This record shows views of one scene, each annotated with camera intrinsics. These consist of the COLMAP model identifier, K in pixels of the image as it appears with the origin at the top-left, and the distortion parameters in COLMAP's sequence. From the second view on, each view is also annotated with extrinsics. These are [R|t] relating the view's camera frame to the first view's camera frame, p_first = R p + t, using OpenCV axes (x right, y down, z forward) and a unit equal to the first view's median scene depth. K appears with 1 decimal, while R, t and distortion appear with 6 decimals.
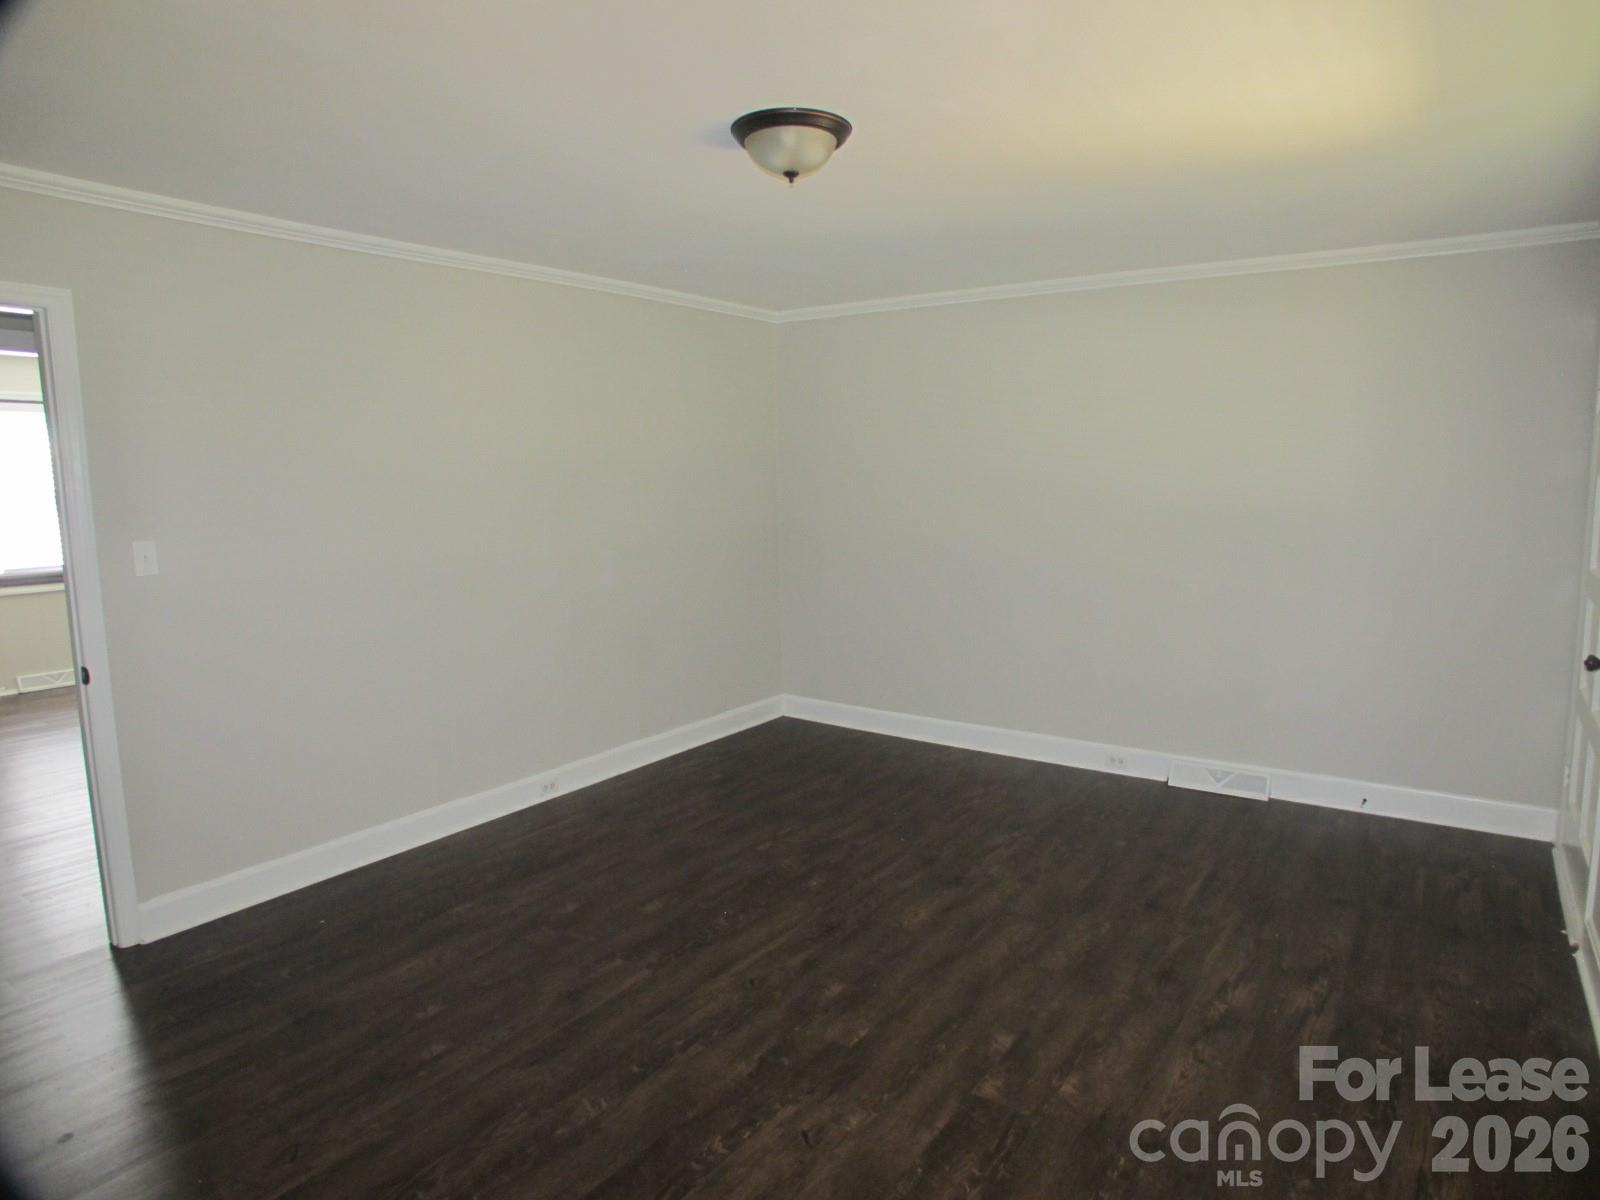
lens RADIAL K [[976.3, 0, 800.0], [0, 976.3, 600.0], [0, 0, 1]] dist [-0.129236, 0.052459]
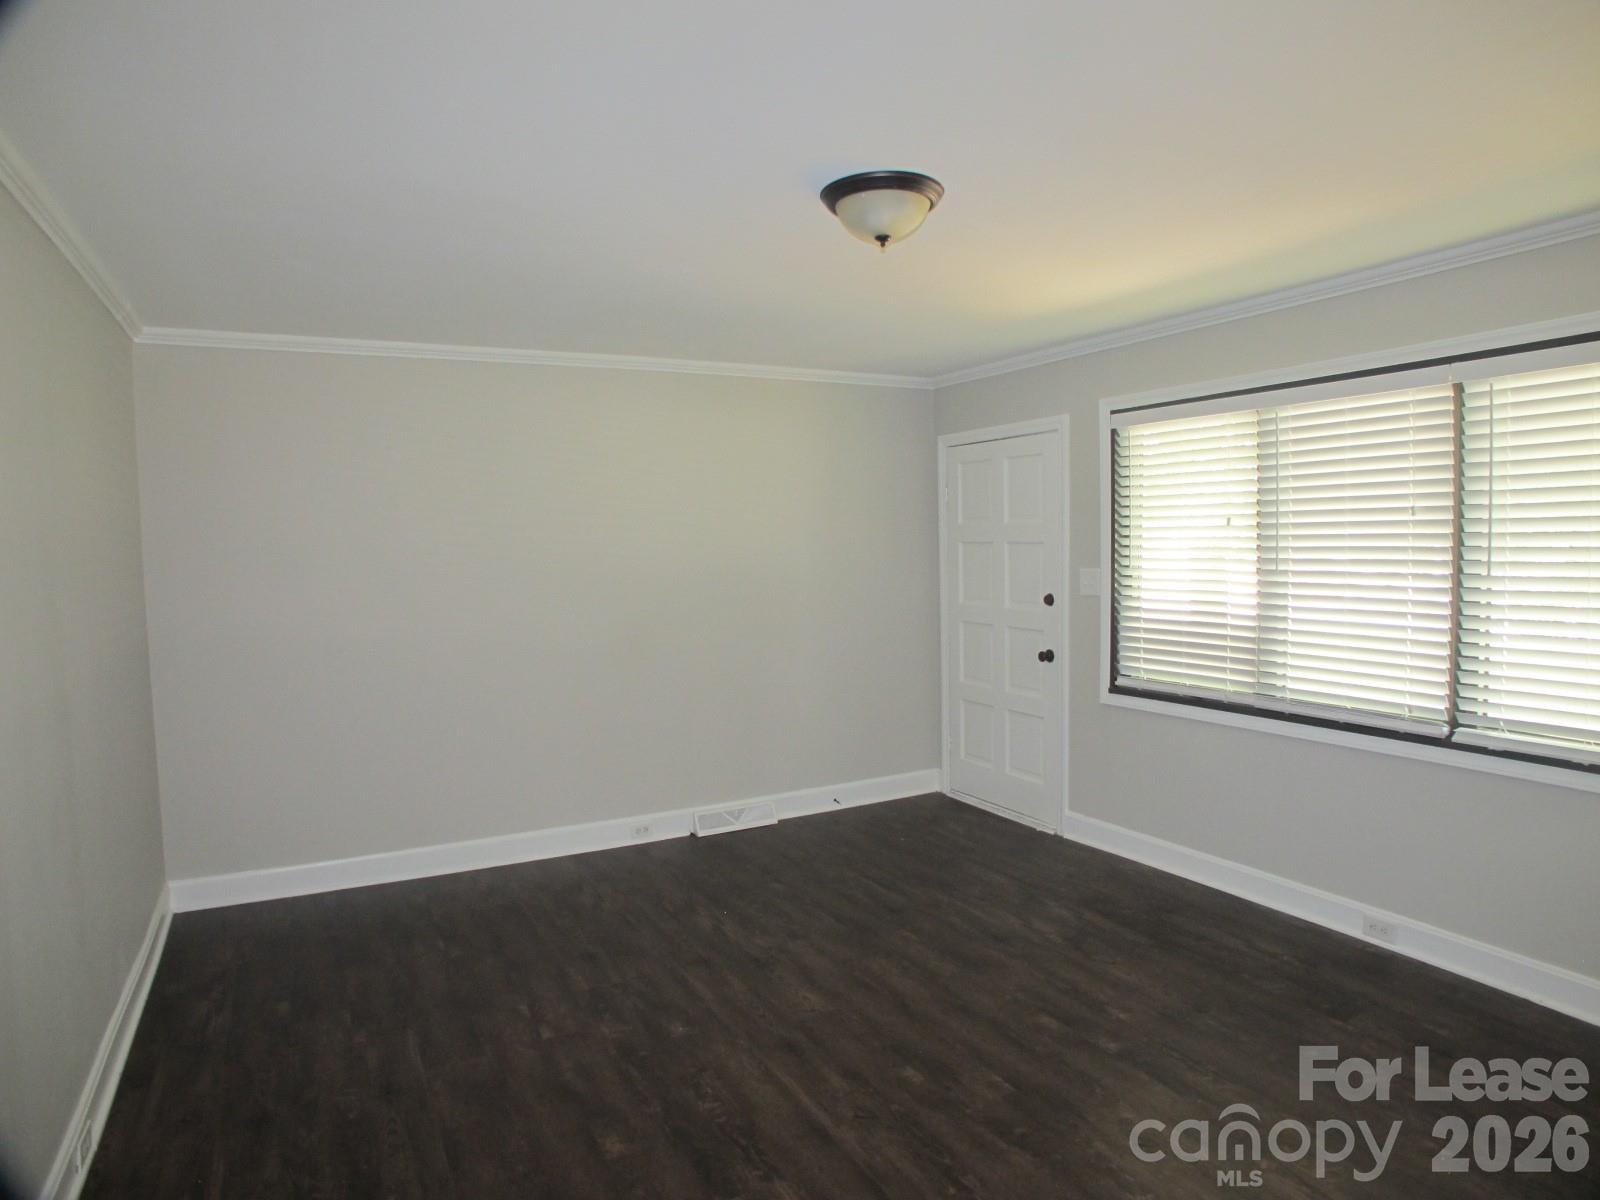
lens RADIAL K [[976.3, 0, 800.0], [0, 976.3, 600.0], [0, 0, 1]] dist [-0.129236, 0.052459]
pose [[0.440859, -0.057832, 0.895712, -0.807488], [0.138107, 0.990409, -0.004028, -0.076542], [-0.886888, 0.125480, 0.444617, 0.588055]]
